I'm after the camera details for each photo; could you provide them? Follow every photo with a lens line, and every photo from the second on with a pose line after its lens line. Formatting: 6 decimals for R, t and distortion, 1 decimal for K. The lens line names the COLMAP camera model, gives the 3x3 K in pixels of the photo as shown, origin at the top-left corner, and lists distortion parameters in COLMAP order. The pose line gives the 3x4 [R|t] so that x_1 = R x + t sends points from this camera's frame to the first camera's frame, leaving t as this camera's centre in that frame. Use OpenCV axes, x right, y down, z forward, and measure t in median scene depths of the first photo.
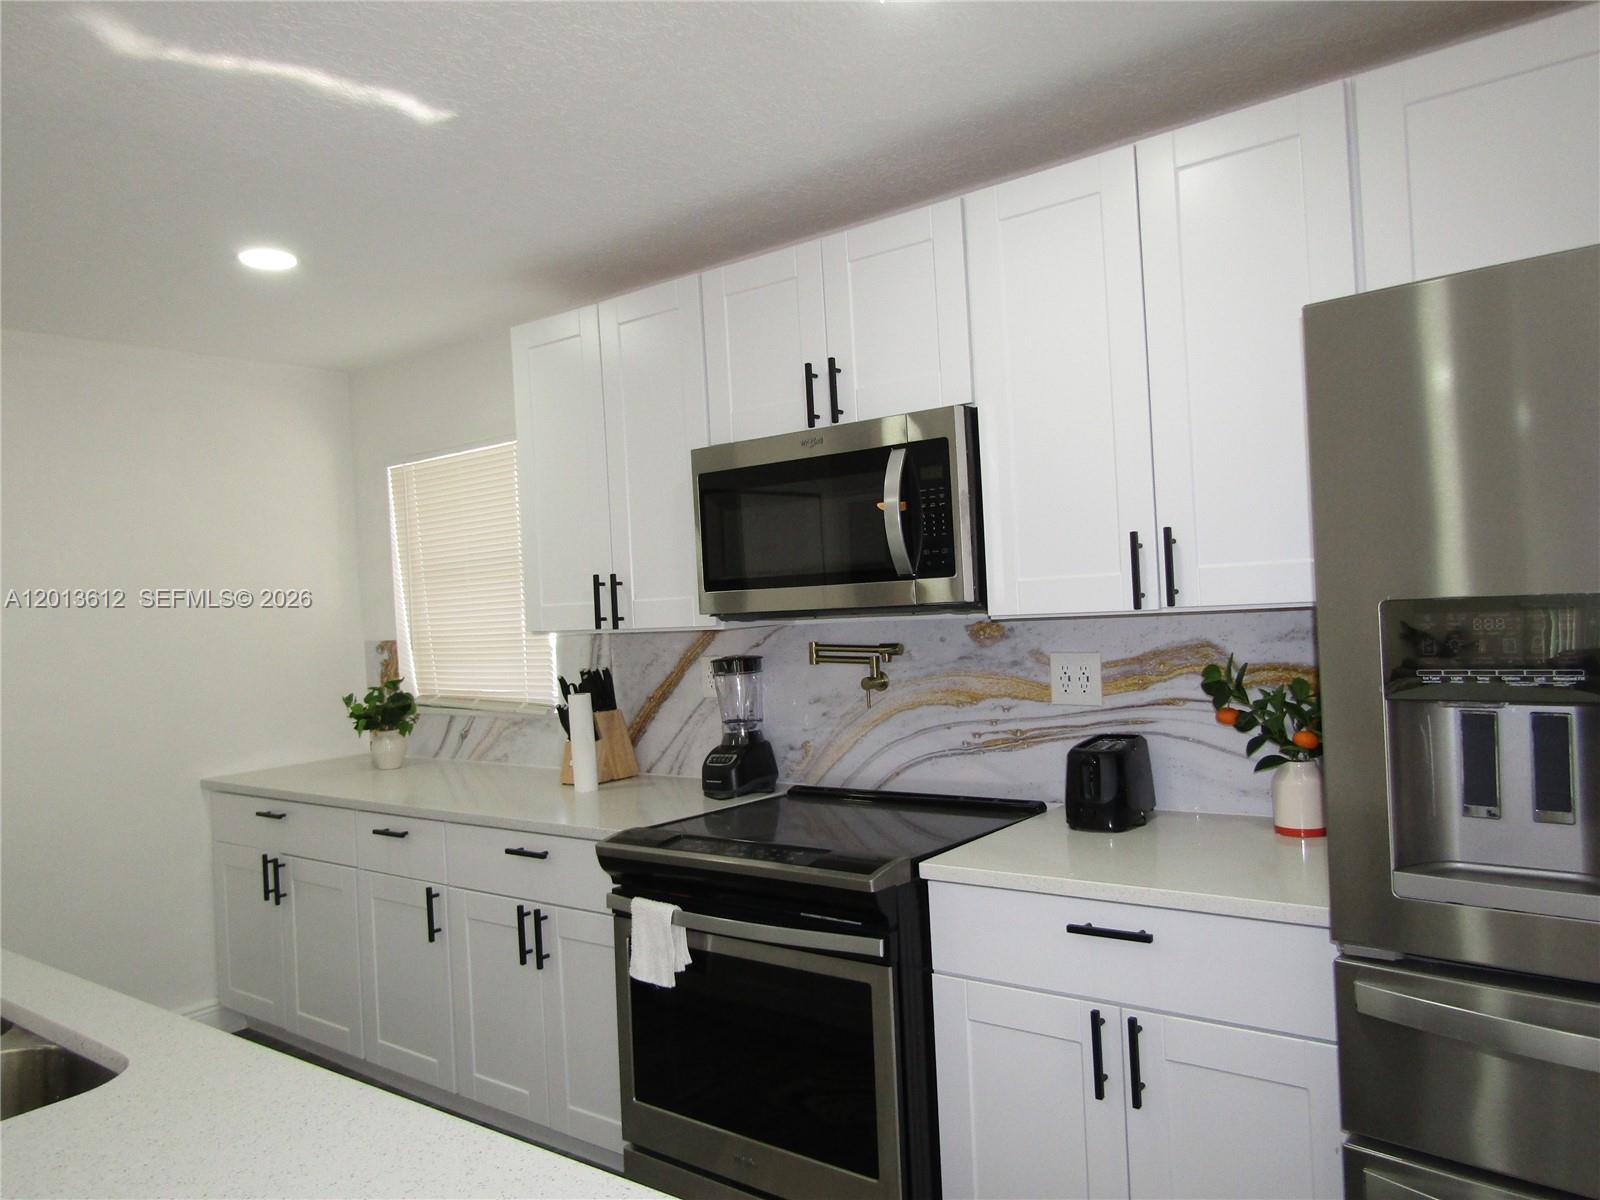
lens RADIAL K [[1146.2, 0, 810.6], [0, 1146.2, 609.5], [0, 0, 1]] dist [-0.005423, 0.000617]
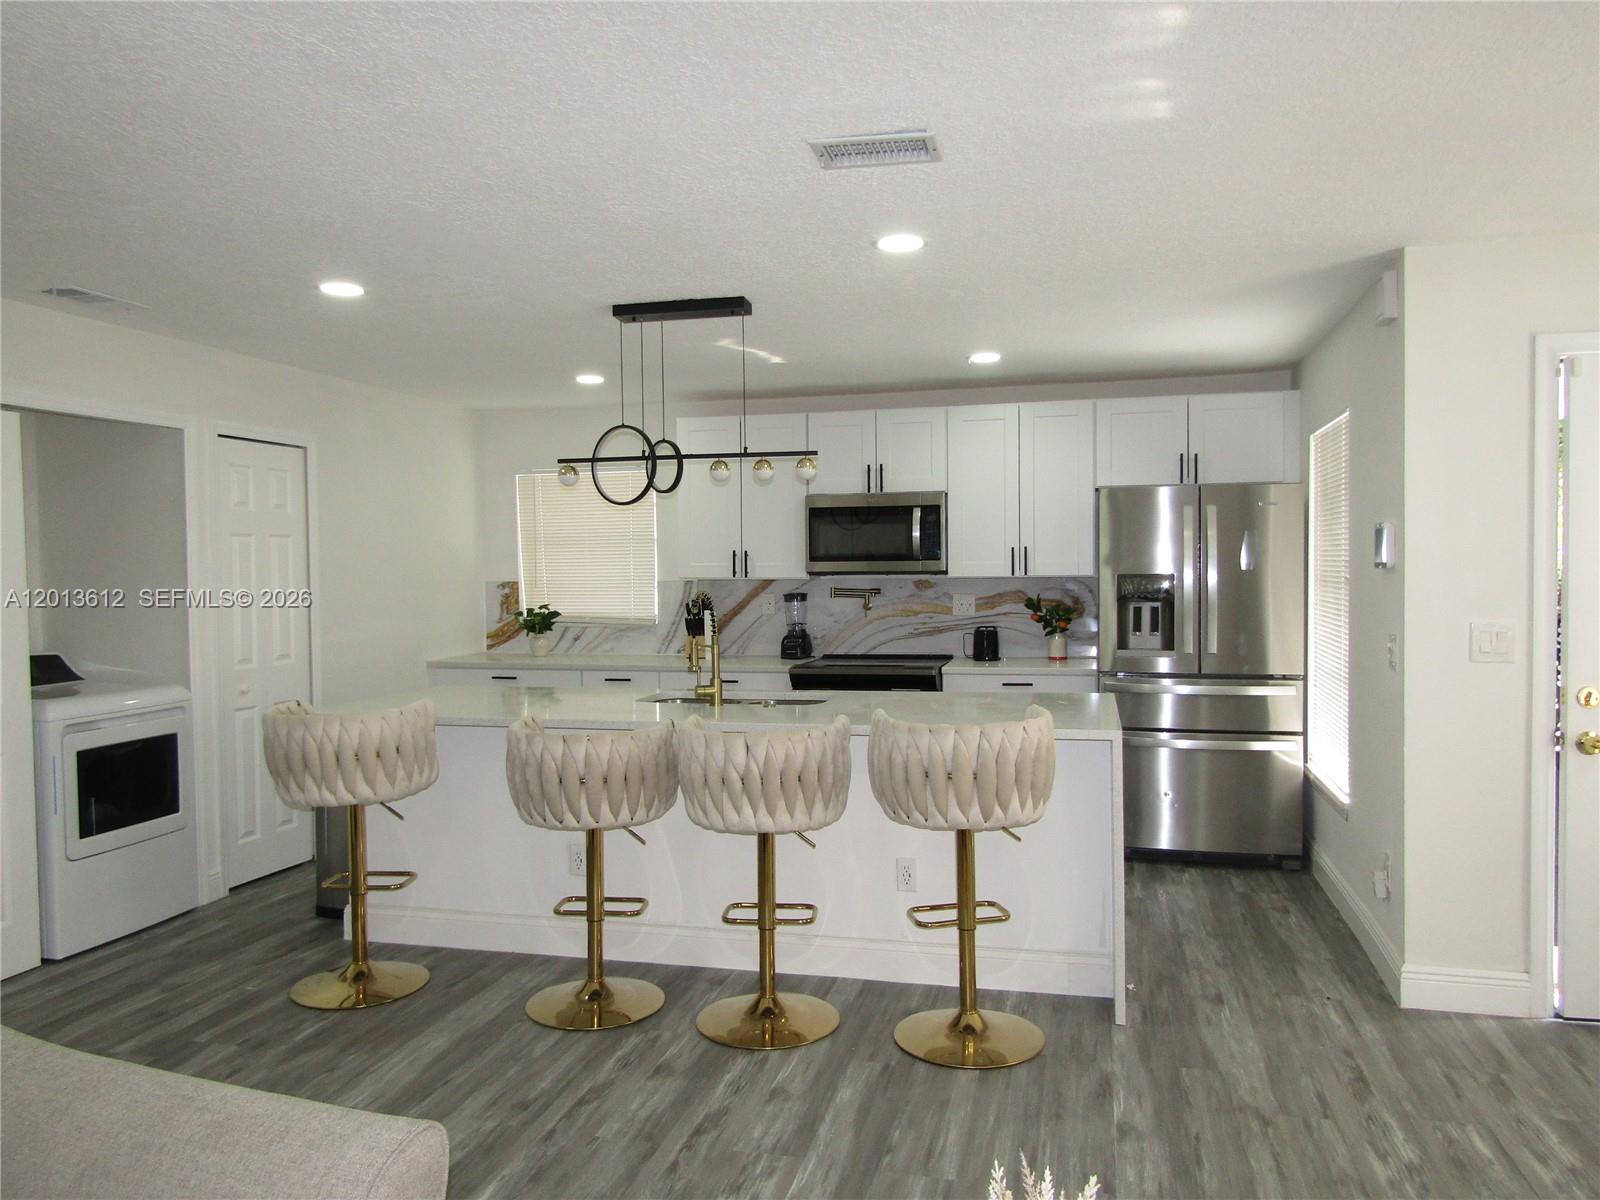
lens RADIAL K [[1146.2, 0, 810.6], [0, 1146.2, 609.5], [0, 0, 1]] dist [-0.005423, 0.000617]
pose [[0.913452, 0.030567, 0.405796, -0.903091], [-0.036237, 0.999323, 0.006295, 0.058173], [-0.405329, -0.020455, 0.913942, -0.929764]]
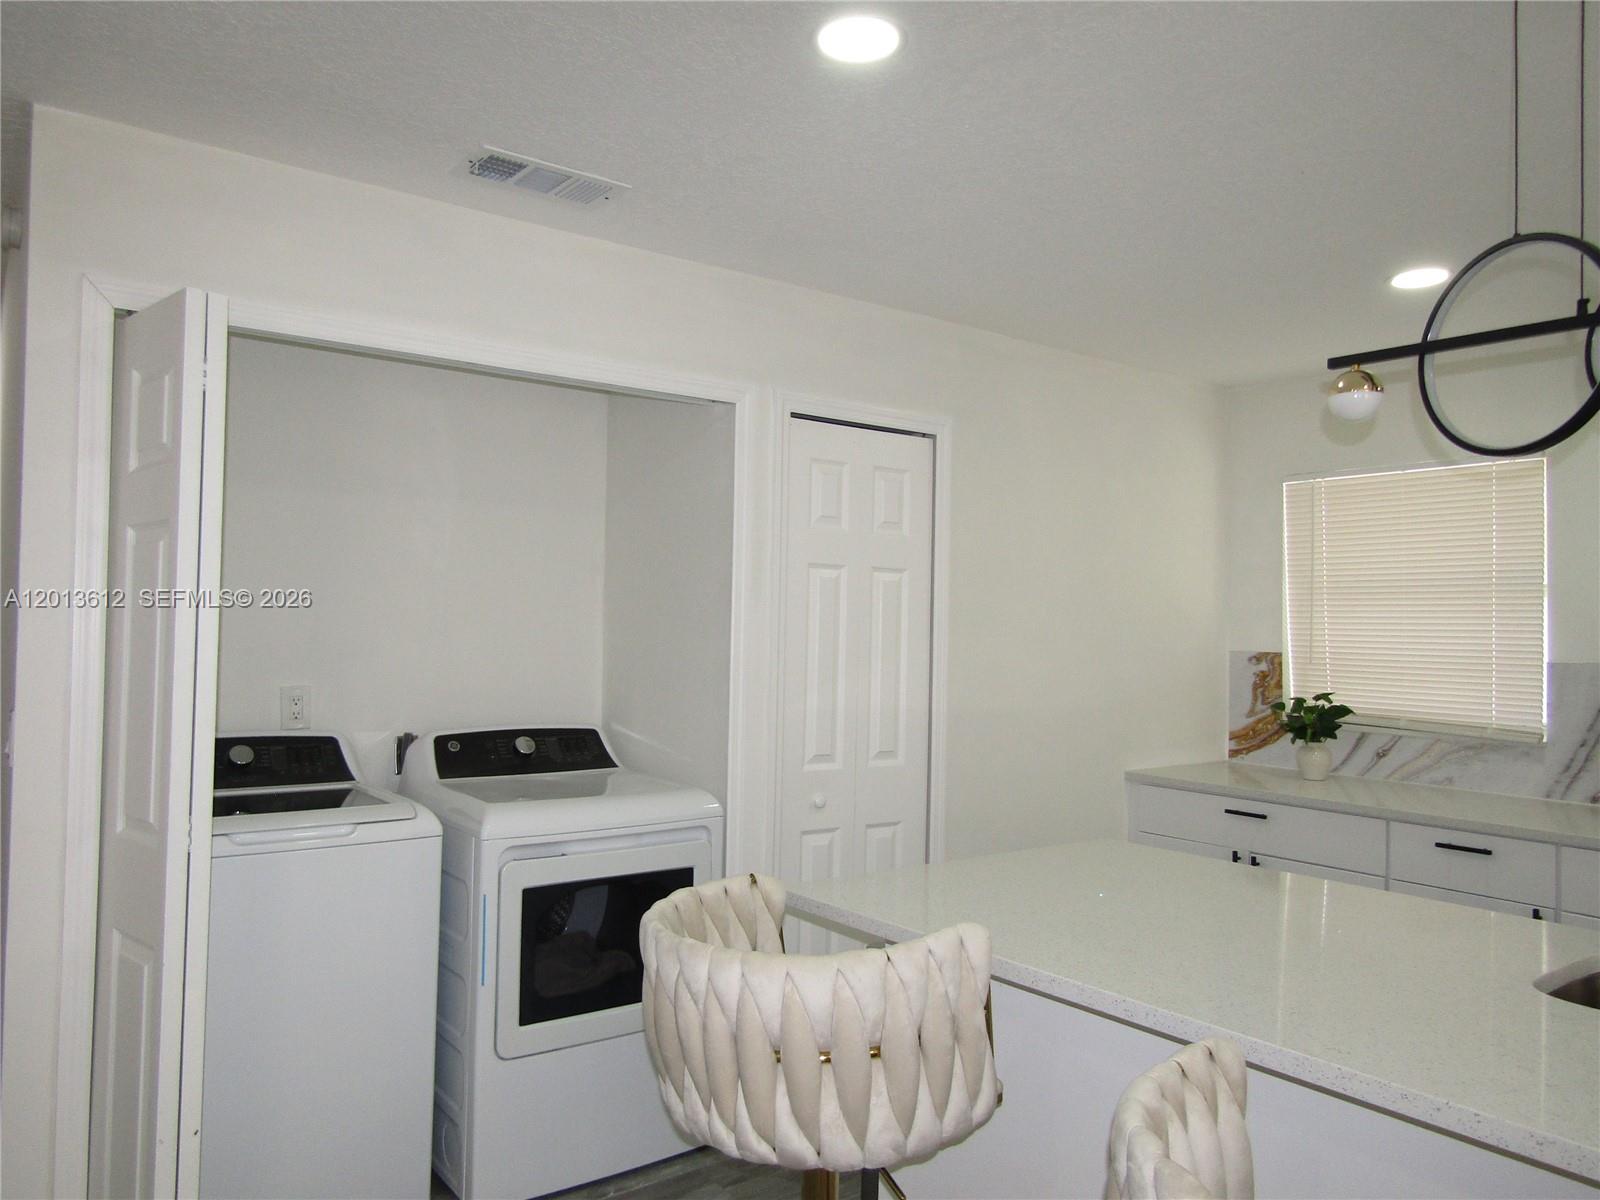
lens RADIAL K [[1146.2, 0, 810.6], [0, 1146.2, 609.5], [0, 0, 1]] dist [-0.005423, 0.000617]
pose [[0.964224, 0.070315, -0.255593, -0.714391], [-0.075844, 0.997050, -0.011828, 0.045427], [0.254007, 0.030790, 0.966712, -0.123208]]
